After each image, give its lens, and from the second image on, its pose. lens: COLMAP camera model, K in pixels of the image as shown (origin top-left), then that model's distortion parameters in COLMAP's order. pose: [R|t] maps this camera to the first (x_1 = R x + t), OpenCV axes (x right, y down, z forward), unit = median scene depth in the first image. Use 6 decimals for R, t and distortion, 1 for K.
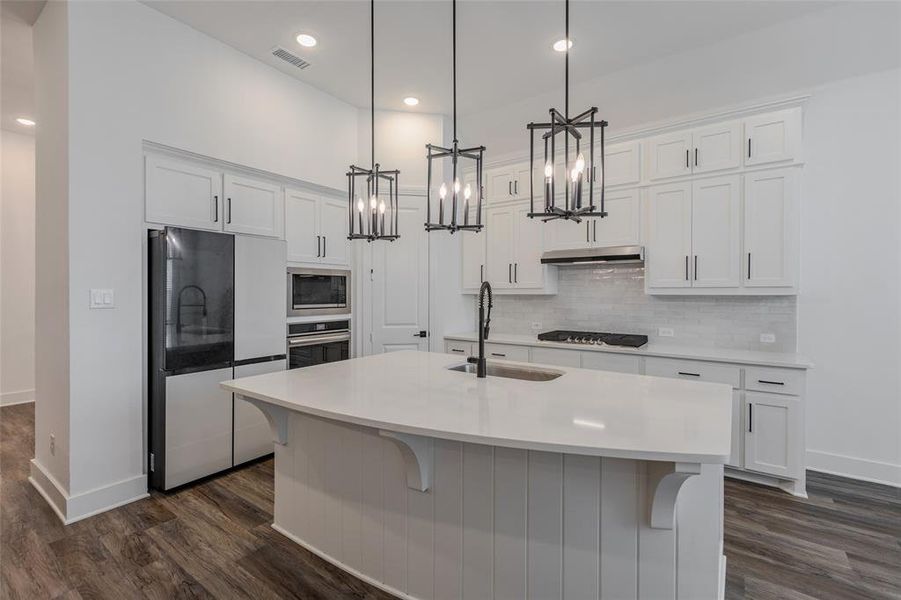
lens RADIAL K [[405.4, 0, 452.8], [0, 405.4, 295.8], [0, 0, 1]] dist [0.002633, 0.000151]
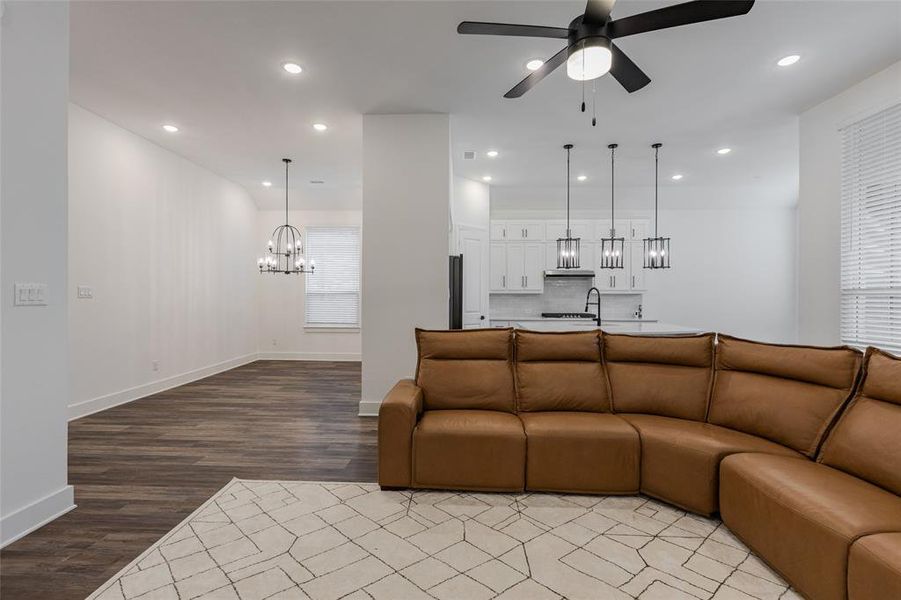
lens RADIAL K [[405.4, 0, 449.2], [0, 405.4, 293.2], [0, 0, 1]] dist [0.002633, 0.000151]
pose [[0.835679, 0.006090, 0.549185, -1.494625], [-0.003820, 0.999979, -0.005277, 0.011244], [-0.549205, 0.002312, 0.835684, -0.407667]]
